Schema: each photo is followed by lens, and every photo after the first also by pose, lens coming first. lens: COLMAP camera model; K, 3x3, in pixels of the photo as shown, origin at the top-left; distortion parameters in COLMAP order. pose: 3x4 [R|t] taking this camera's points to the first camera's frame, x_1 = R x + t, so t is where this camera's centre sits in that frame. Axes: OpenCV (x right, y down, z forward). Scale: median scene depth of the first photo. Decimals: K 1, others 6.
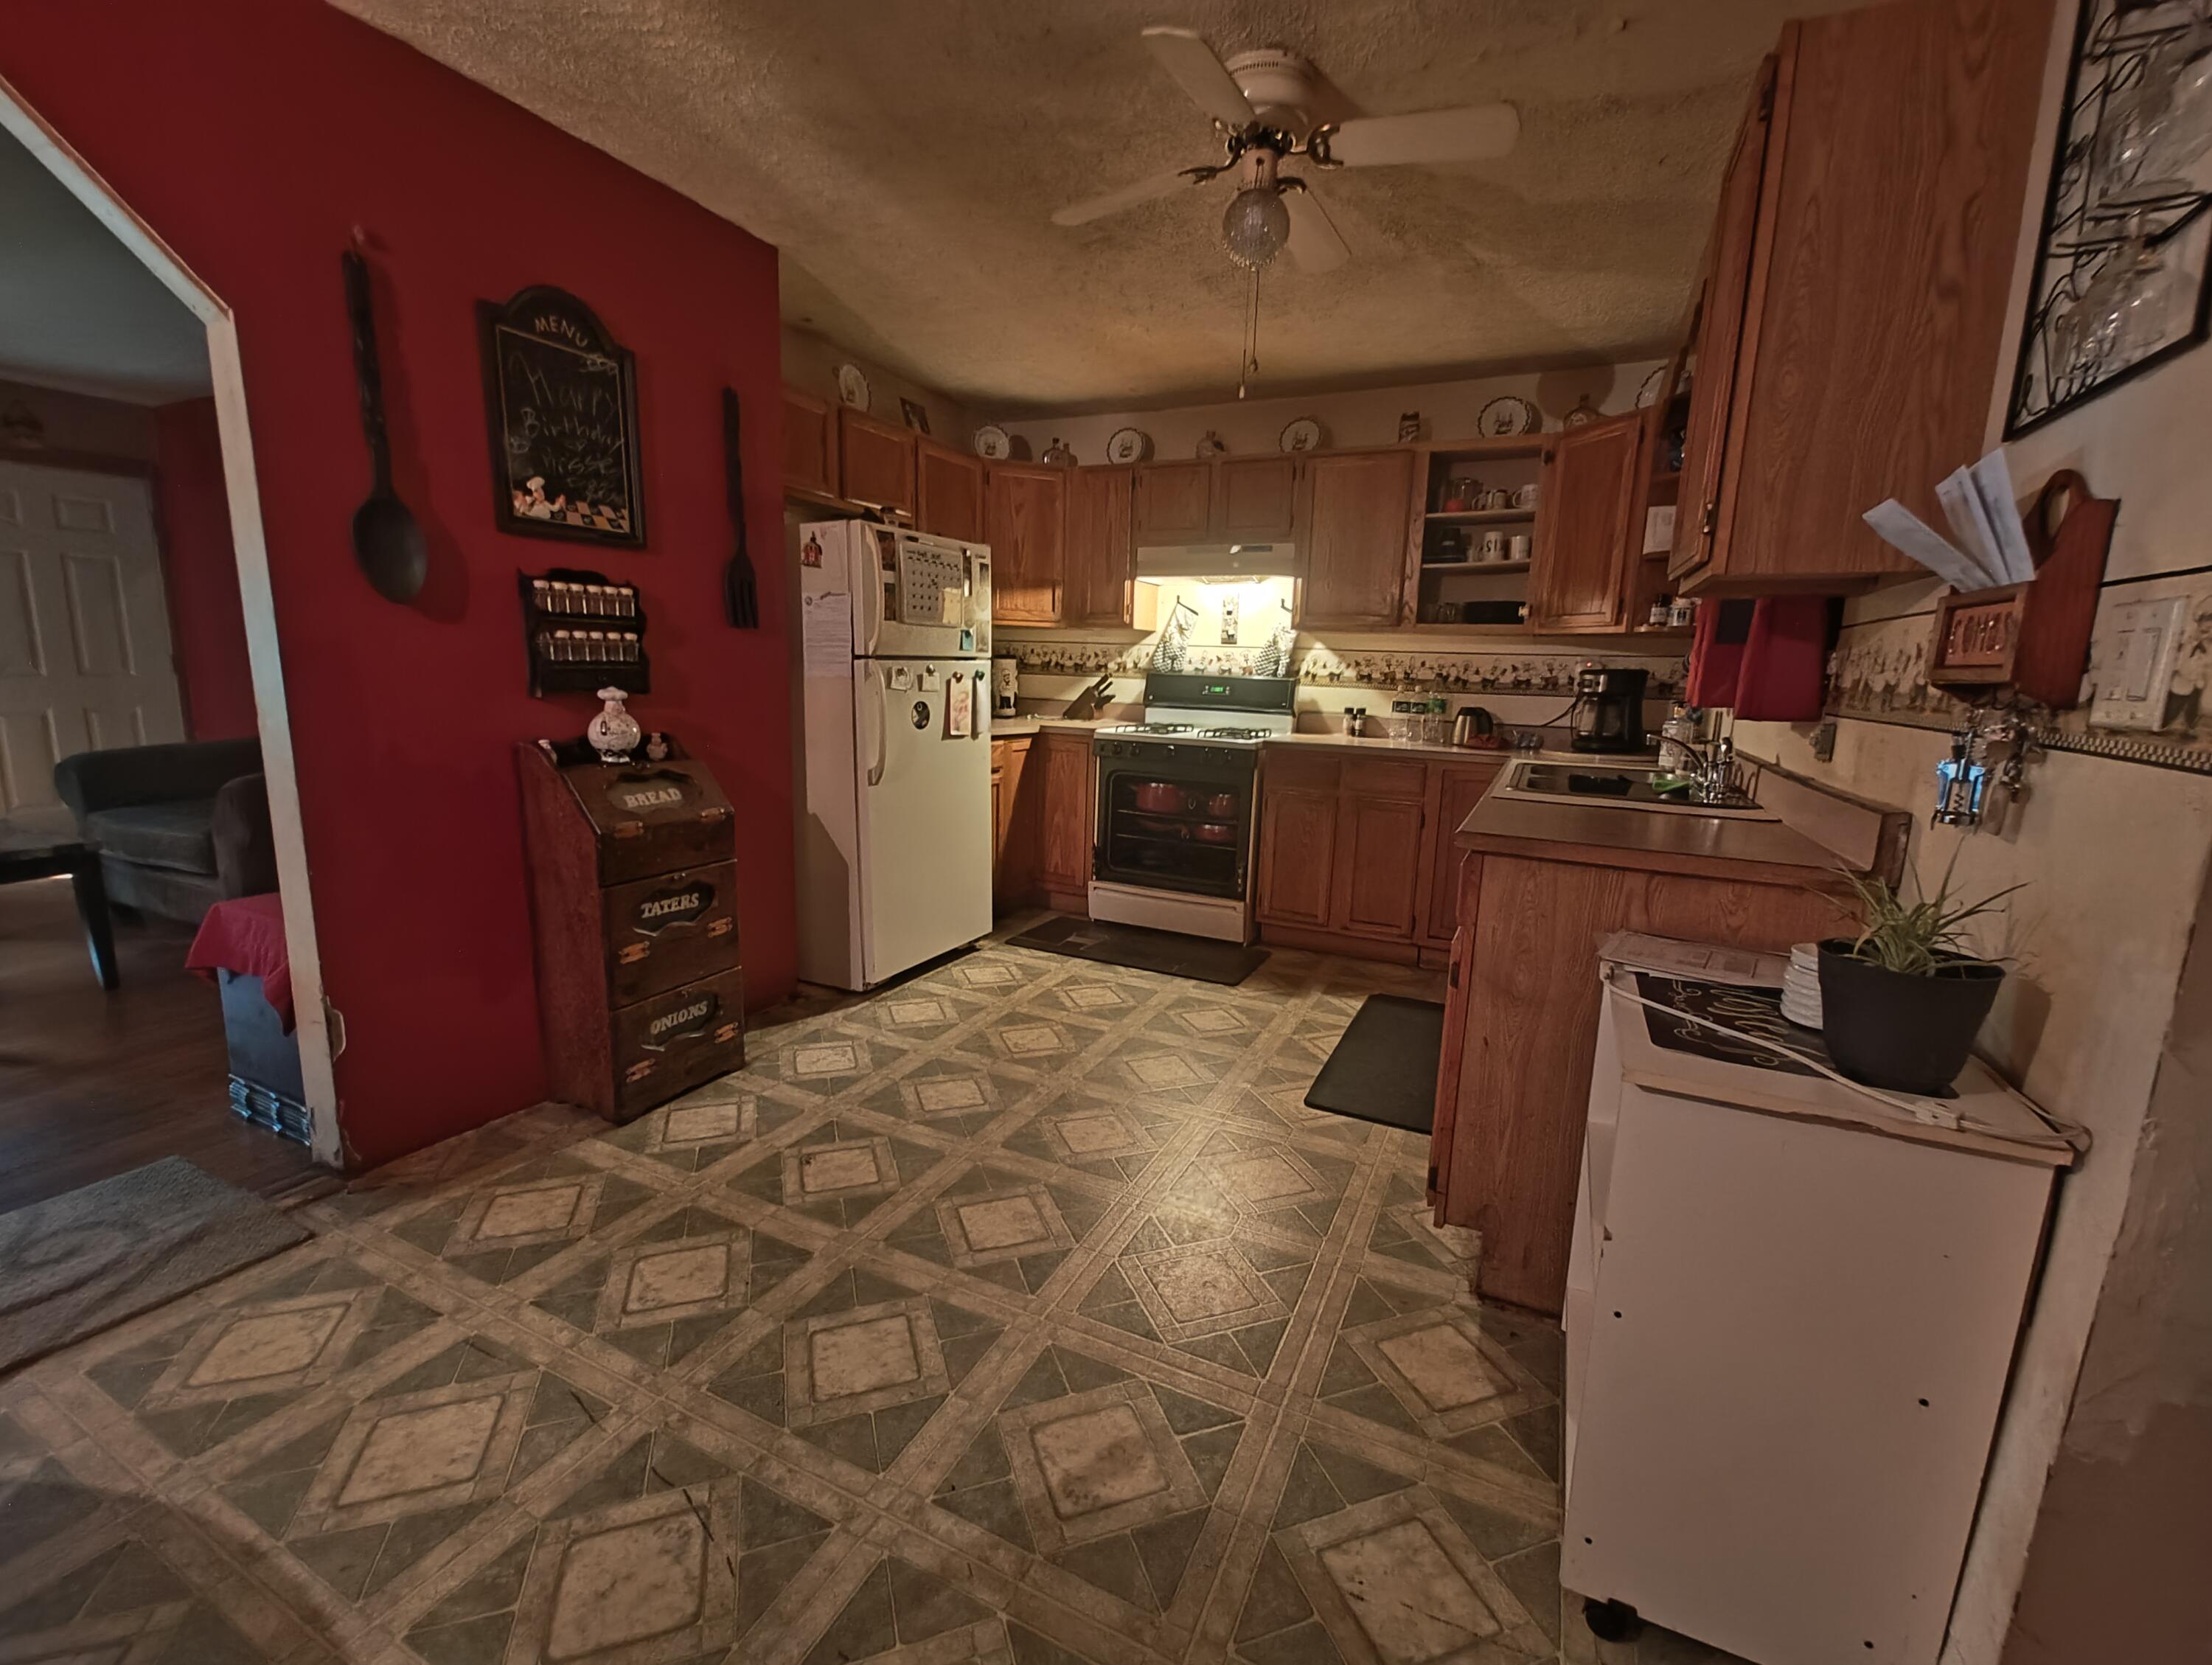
lens RADIAL K [[899.7, 0, 1113.1], [0, 899.7, 825.2], [0, 0, 1]] dist [-0.000689, 0.000039]
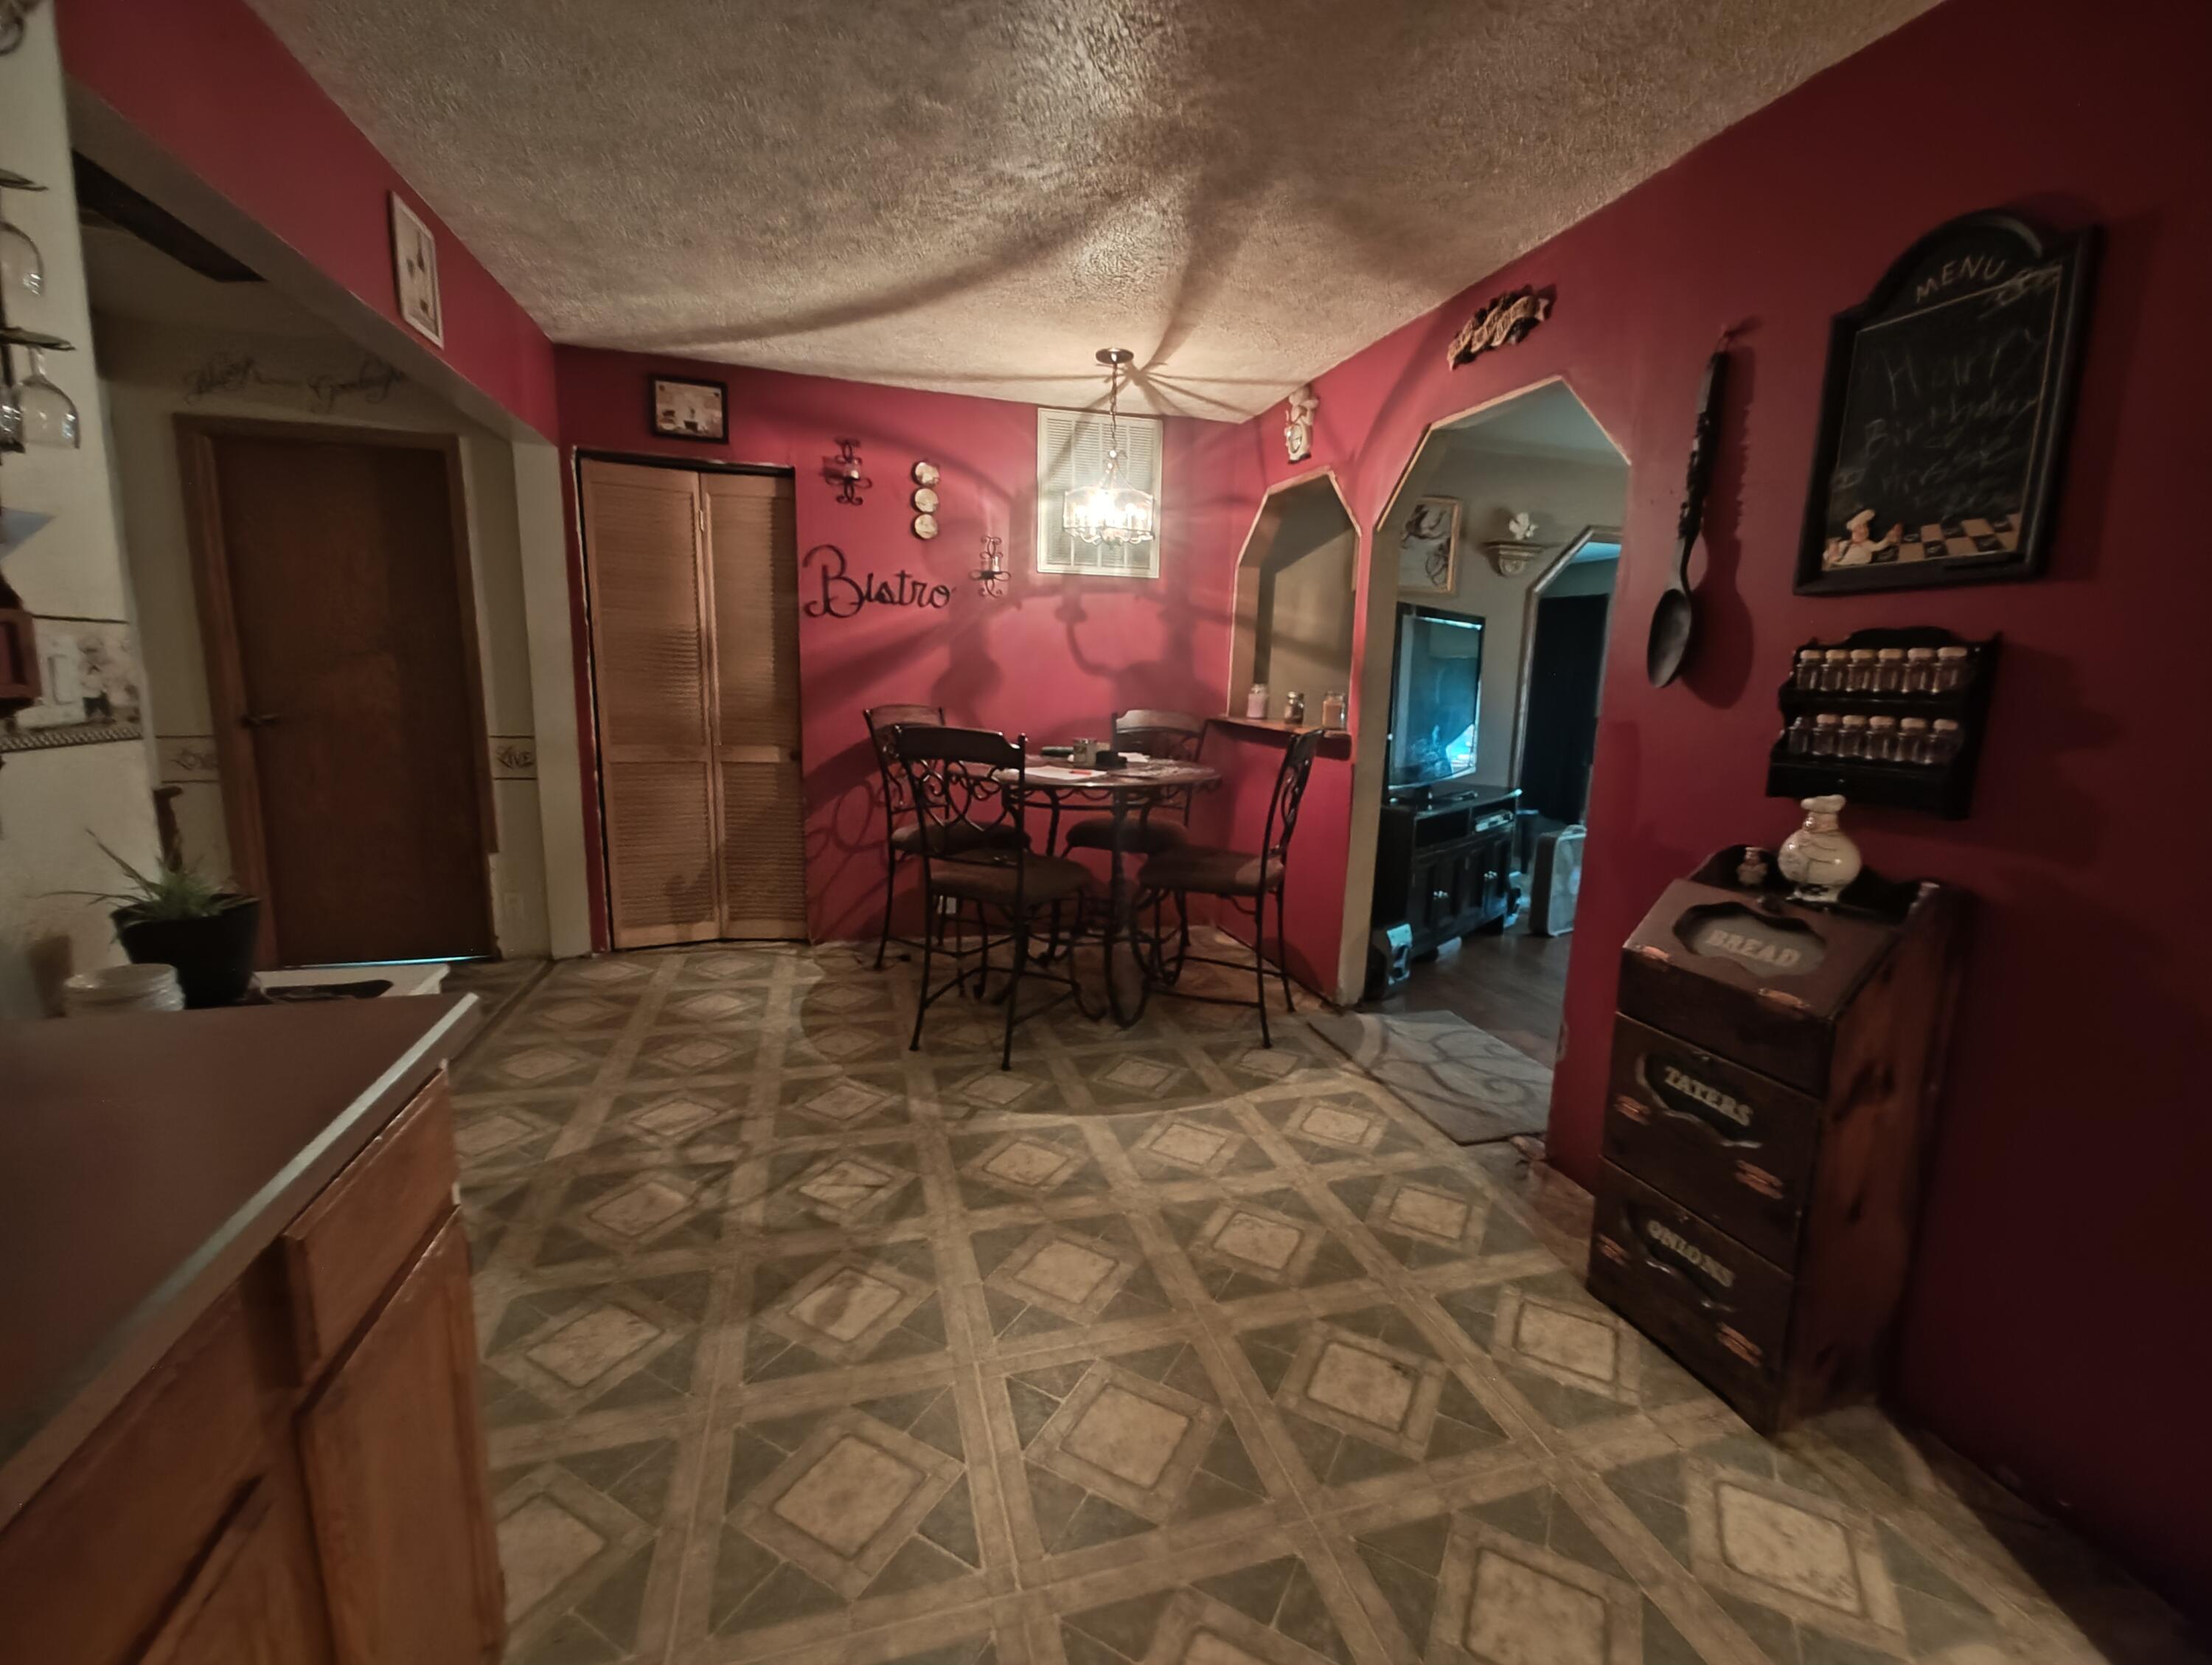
lens RADIAL K [[899.7, 0, 1103.7], [0, 899.7, 827.4], [0, 0, 1]] dist [-0.000689, 0.000039]
pose [[-0.735799, 0.062711, -0.674290, 0.345475], [-0.170409, 0.946517, 0.273983, -0.241662], [0.655408, 0.316502, -0.685760, 1.206084]]
